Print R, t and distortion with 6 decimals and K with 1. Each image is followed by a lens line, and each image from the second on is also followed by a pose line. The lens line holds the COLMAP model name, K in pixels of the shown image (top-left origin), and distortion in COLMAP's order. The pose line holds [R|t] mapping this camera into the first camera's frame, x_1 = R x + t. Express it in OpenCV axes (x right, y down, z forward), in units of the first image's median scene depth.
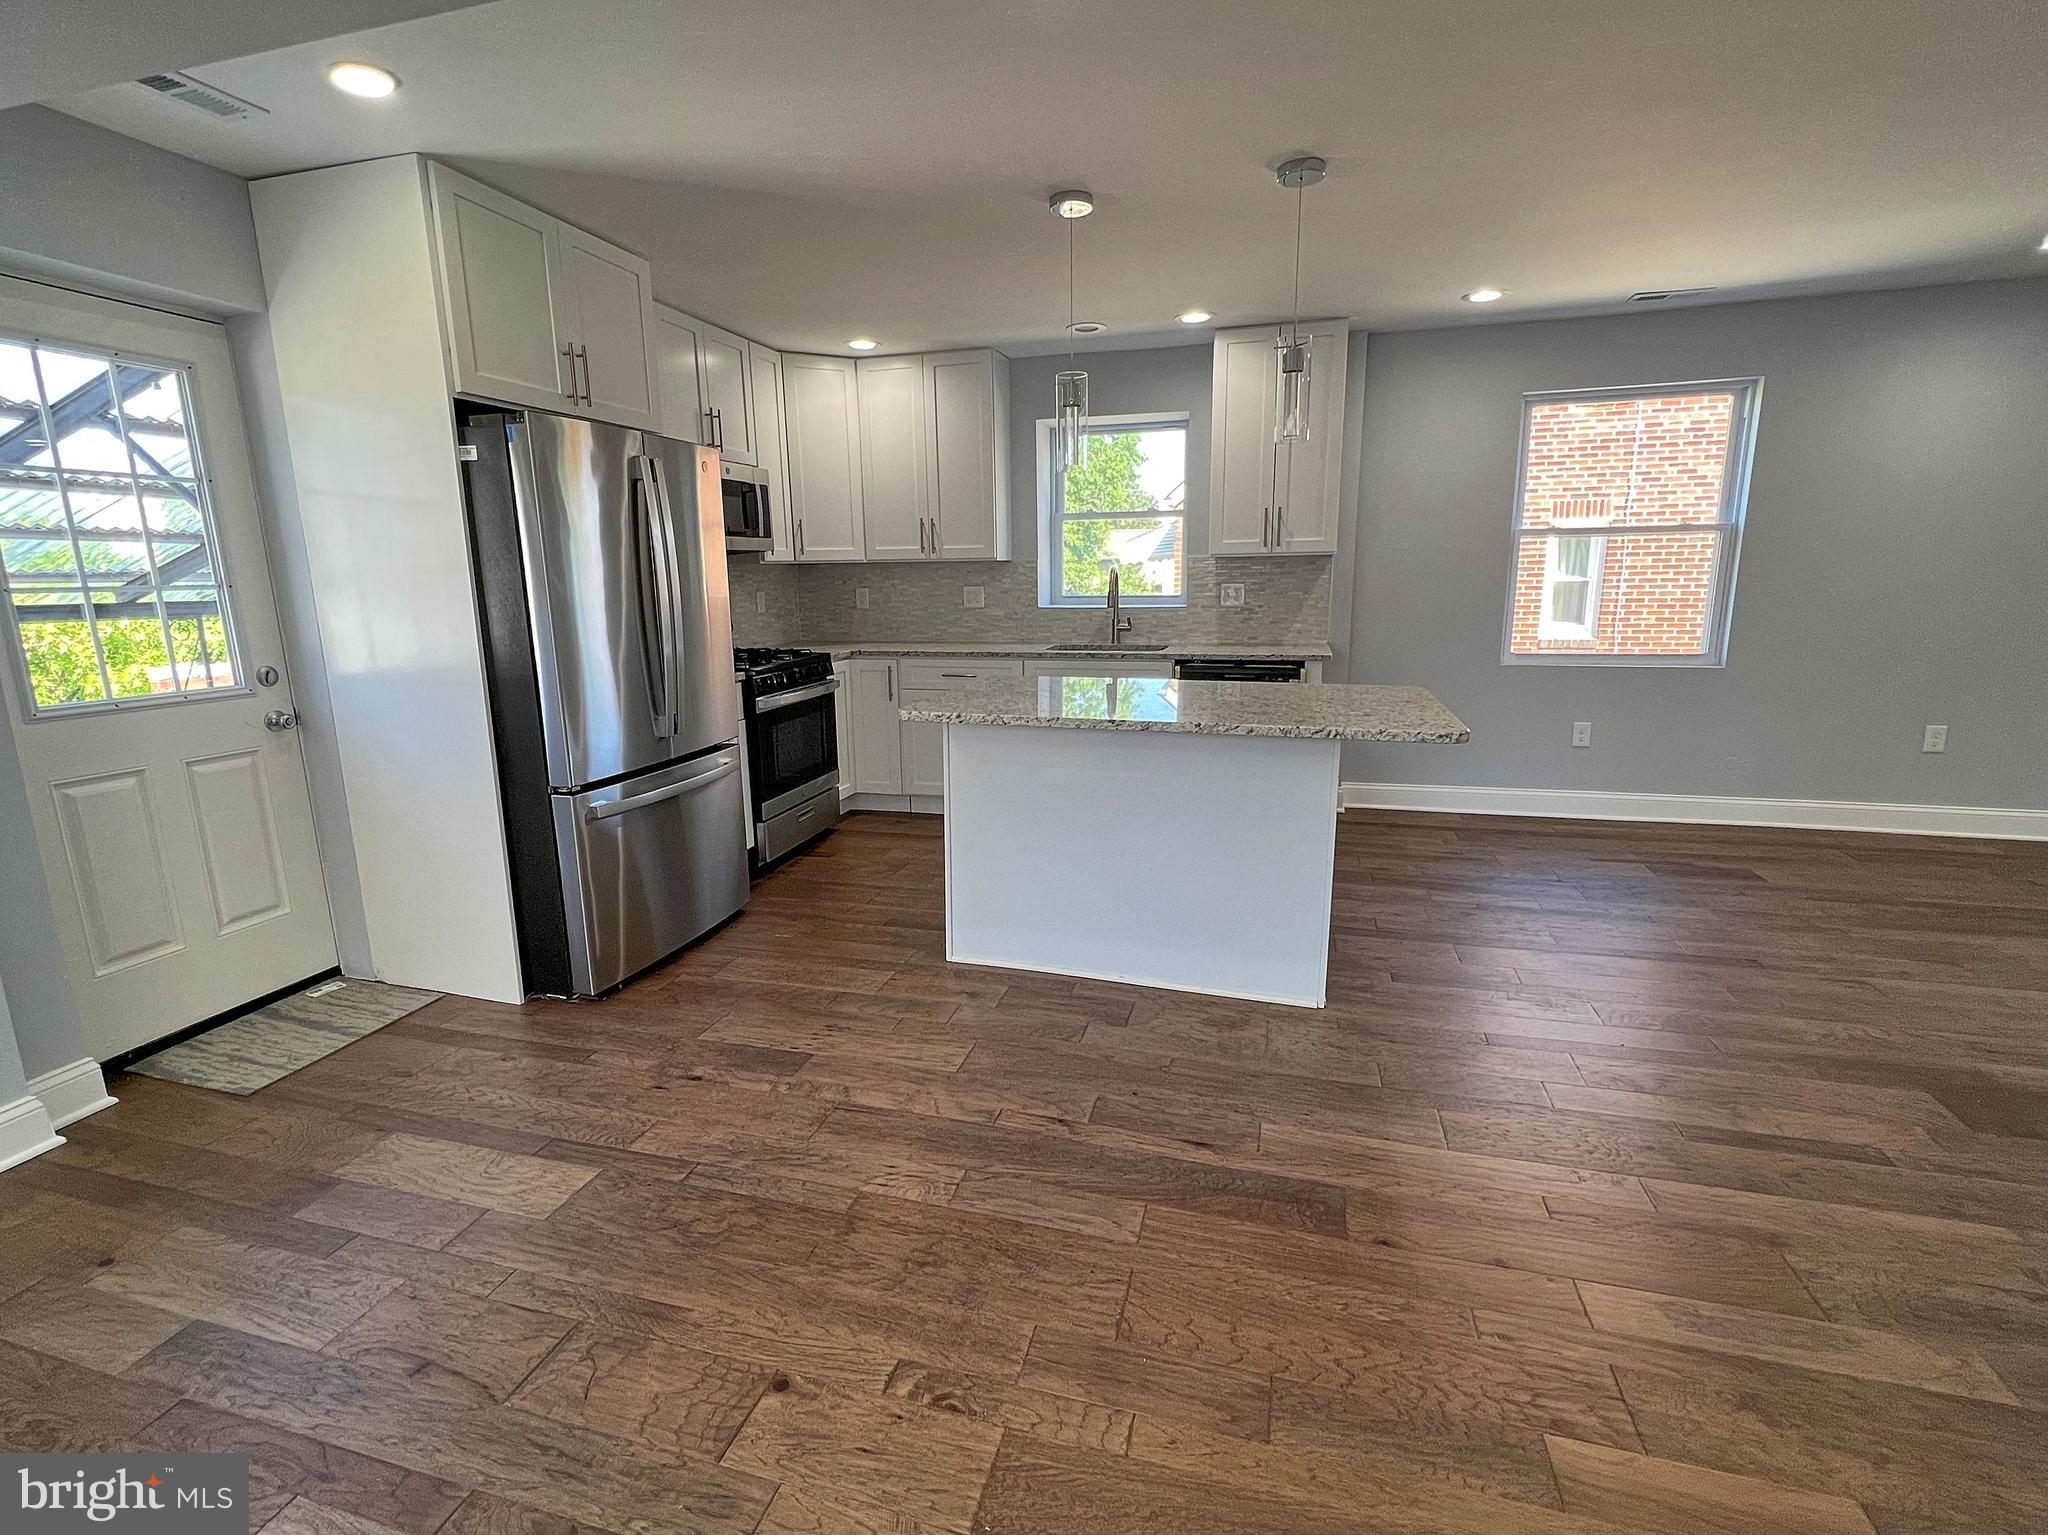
lens RADIAL K [[931.8, 0, 1007.0], [0, 931.8, 767.3], [0, 0, 1]] dist [0.000030, -0.000828]
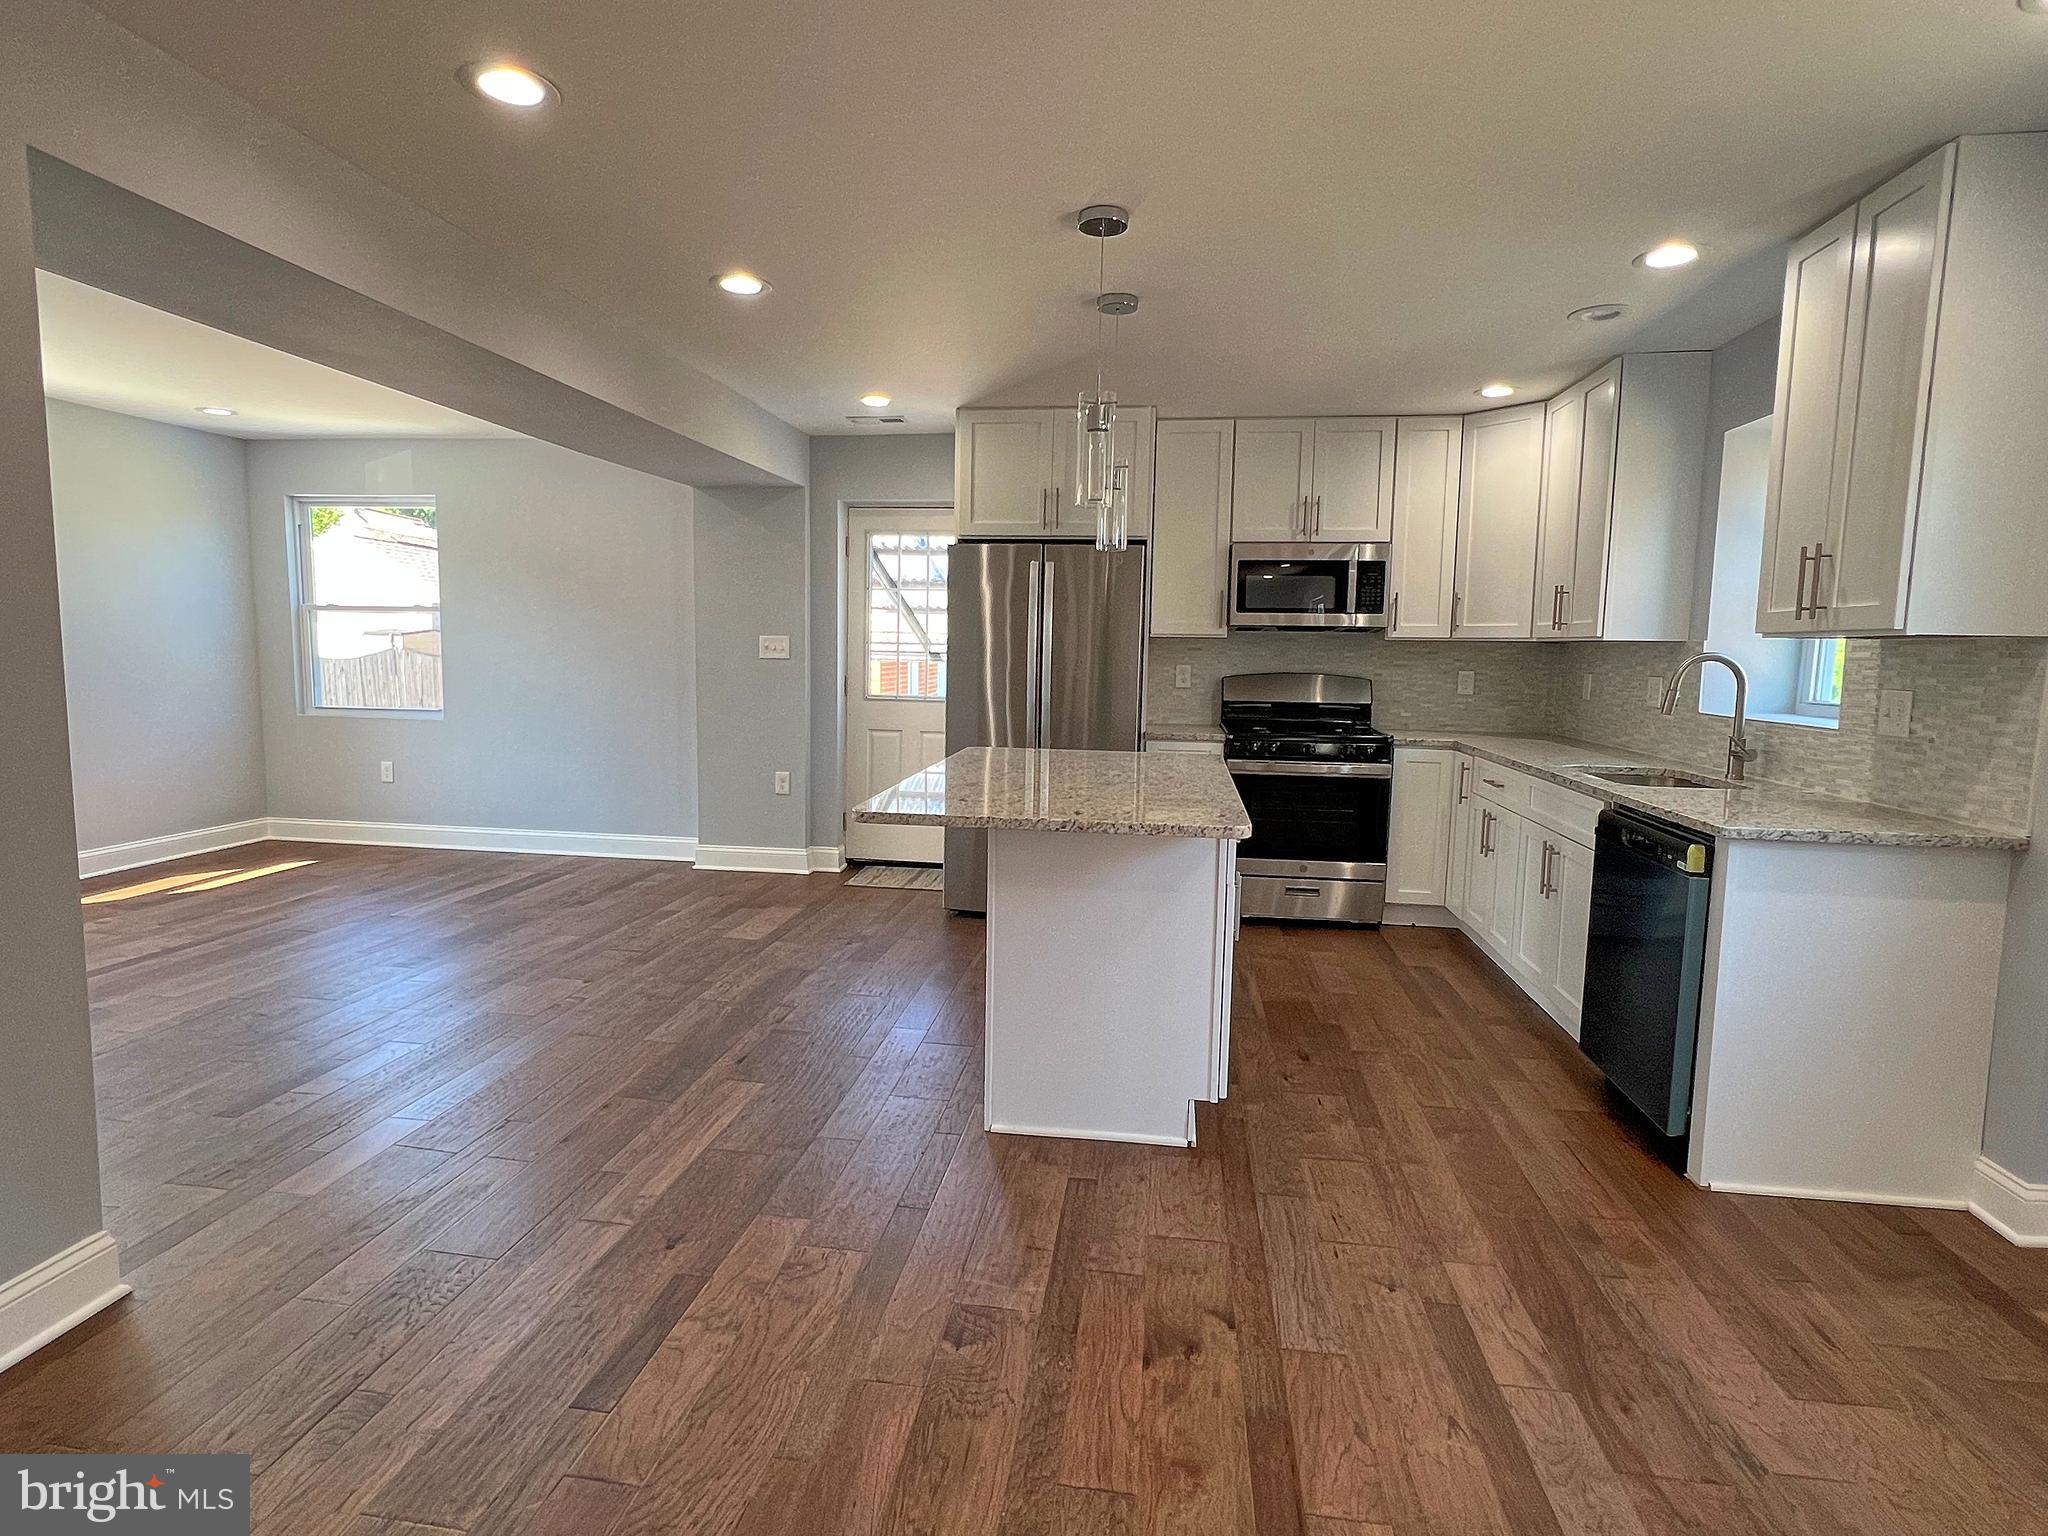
lens RADIAL K [[1063.6, 0, 1020.9], [0, 1063.6, 766.2], [0, 0, 1]] dist [0.001710, -0.001017]
pose [[0.148383, 0.129081, -0.980470, 1.205997], [-0.226646, 0.969495, 0.093336, -0.168596], [0.962608, 0.208370, 0.173112, 0.730612]]
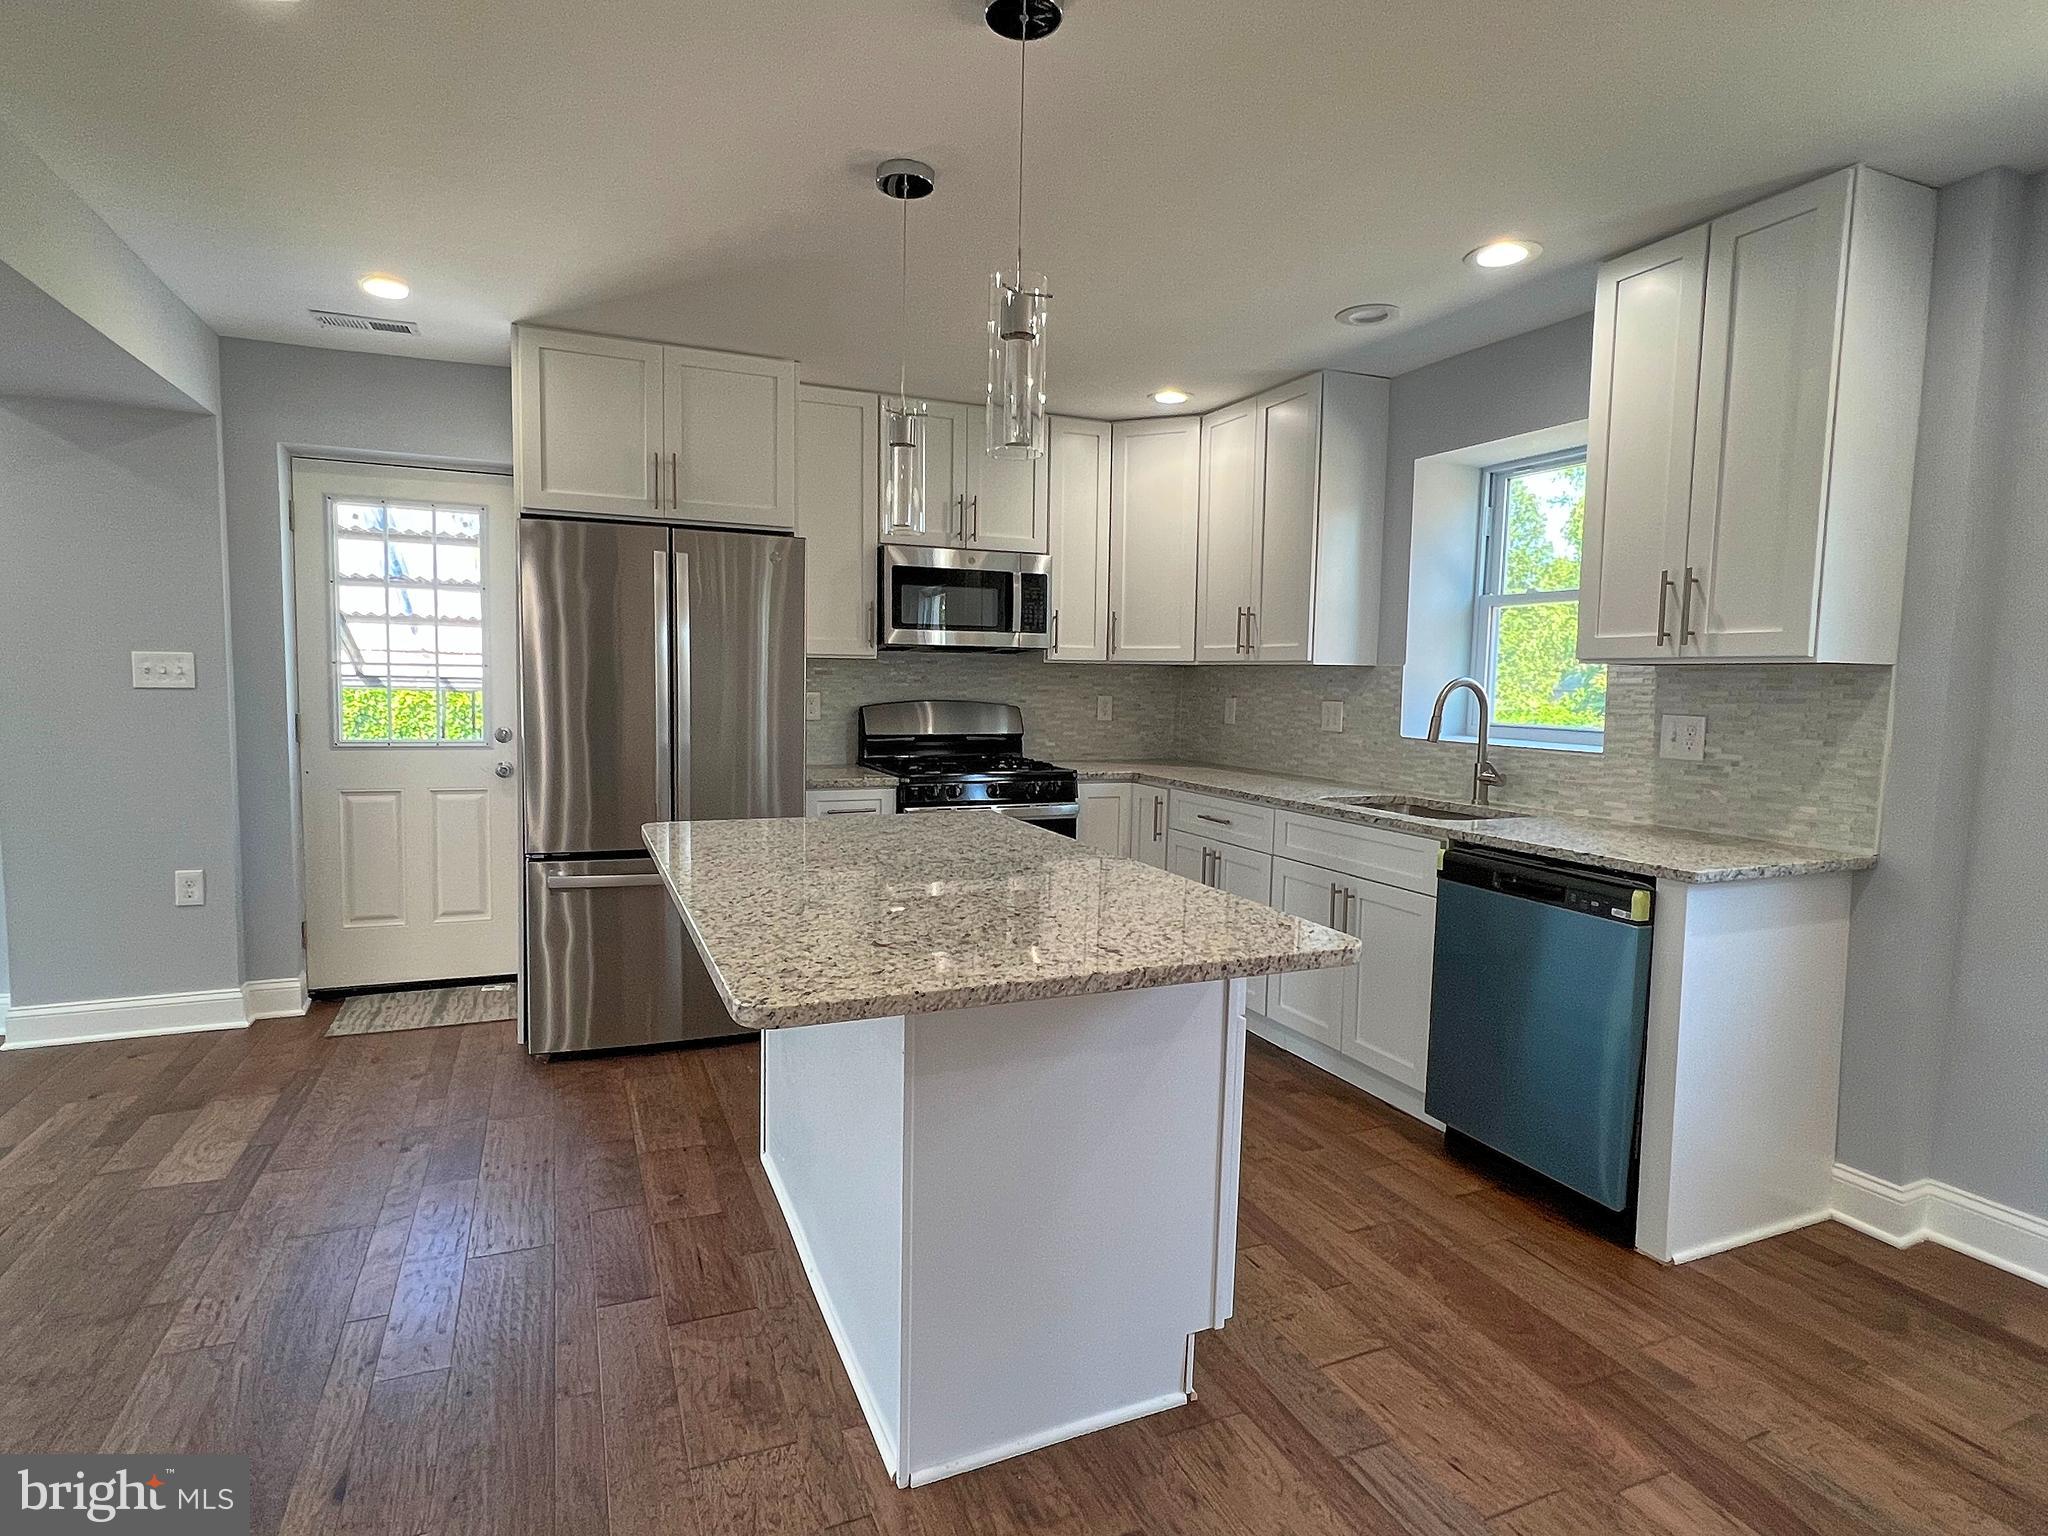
lens RADIAL K [[1063.6, 0, 1010.9], [0, 1063.6, 771.7], [0, 0, 1]] dist [0.001710, -0.001017]
pose [[0.637675, 0.095176, -0.764403, 0.746971], [-0.187982, 0.981563, -0.034602, -0.121945], [0.747016, 0.165758, 0.643810, 0.550585]]
